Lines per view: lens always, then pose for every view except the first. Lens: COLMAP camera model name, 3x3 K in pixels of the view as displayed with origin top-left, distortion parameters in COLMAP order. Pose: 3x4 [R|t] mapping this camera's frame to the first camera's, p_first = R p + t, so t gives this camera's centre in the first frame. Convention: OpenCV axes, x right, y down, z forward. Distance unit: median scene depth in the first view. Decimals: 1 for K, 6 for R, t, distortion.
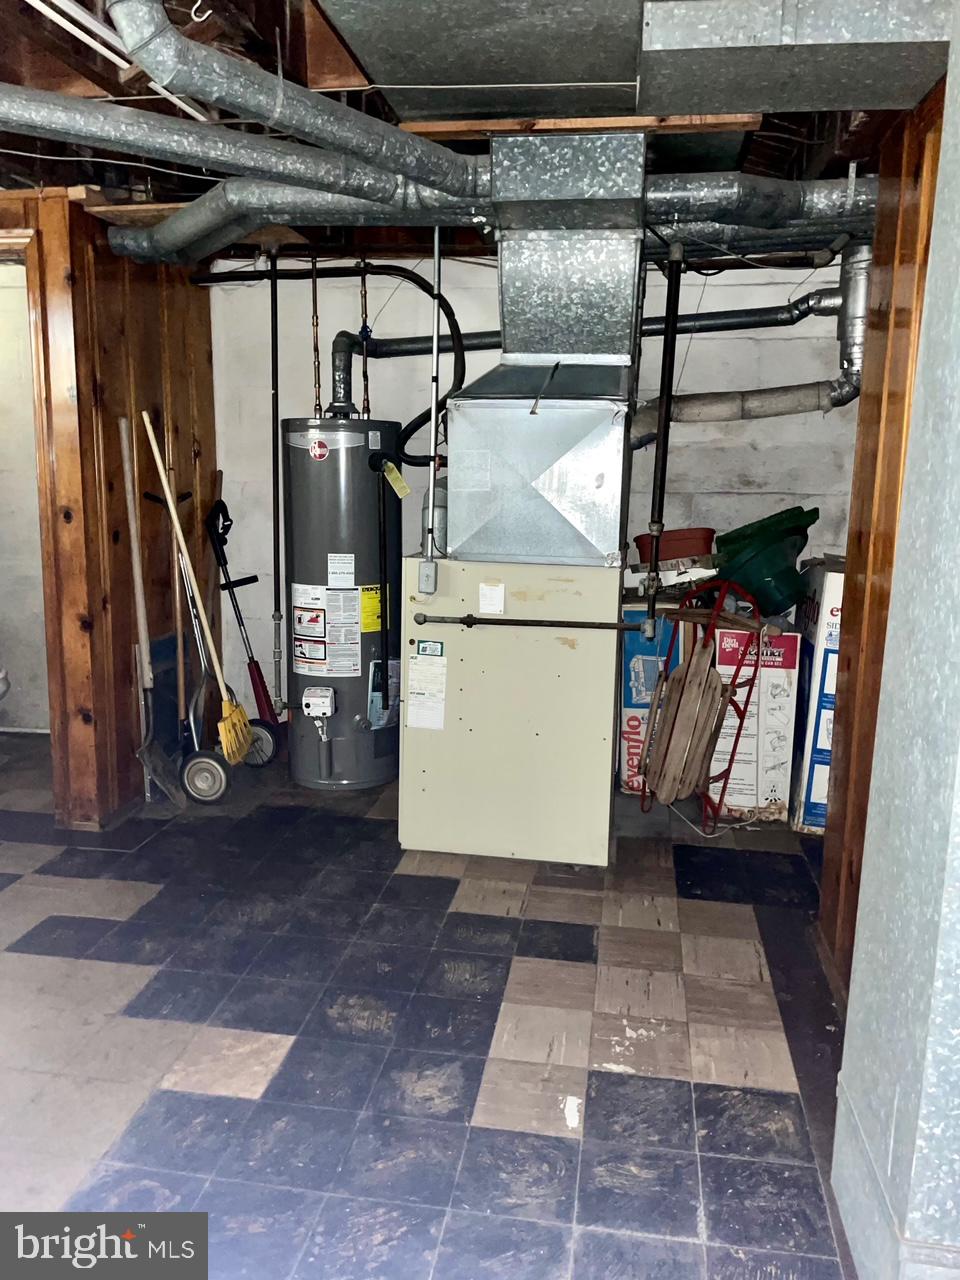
lens RADIAL K [[971.9, 0, 480.1], [0, 971.9, 621.4], [0, 0, 1]] dist [0.091148, -0.120467]
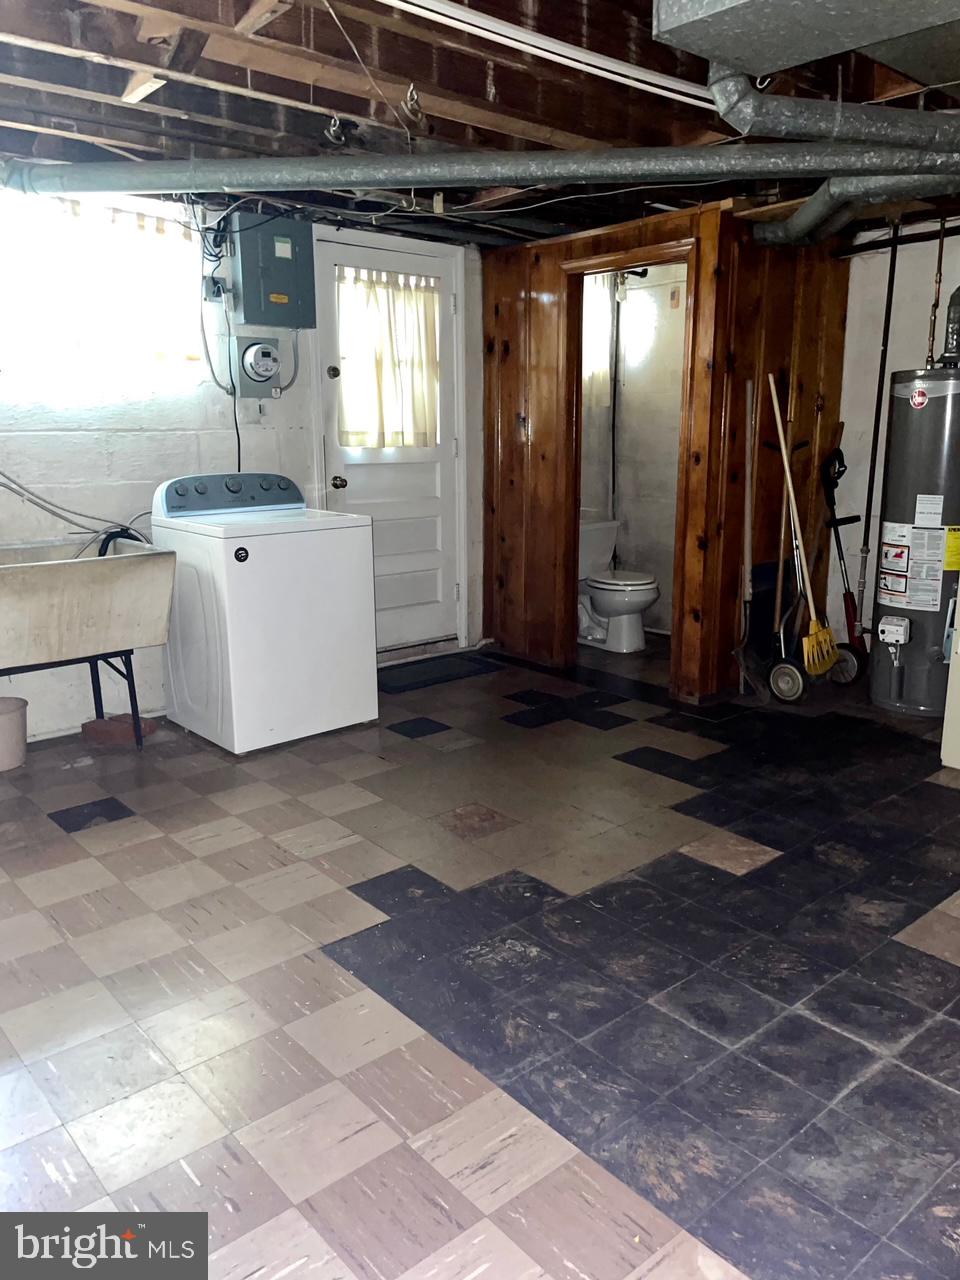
lens RADIAL K [[971.9, 0, 477.6], [0, 971.9, 646.3], [0, 0, 1]] dist [0.091148, -0.120467]
pose [[0.760494, 0.123523, -0.637488, 0.217801], [-0.085661, 0.992245, 0.090072, 0.046800], [0.643669, -0.013892, 0.765177, -0.186053]]
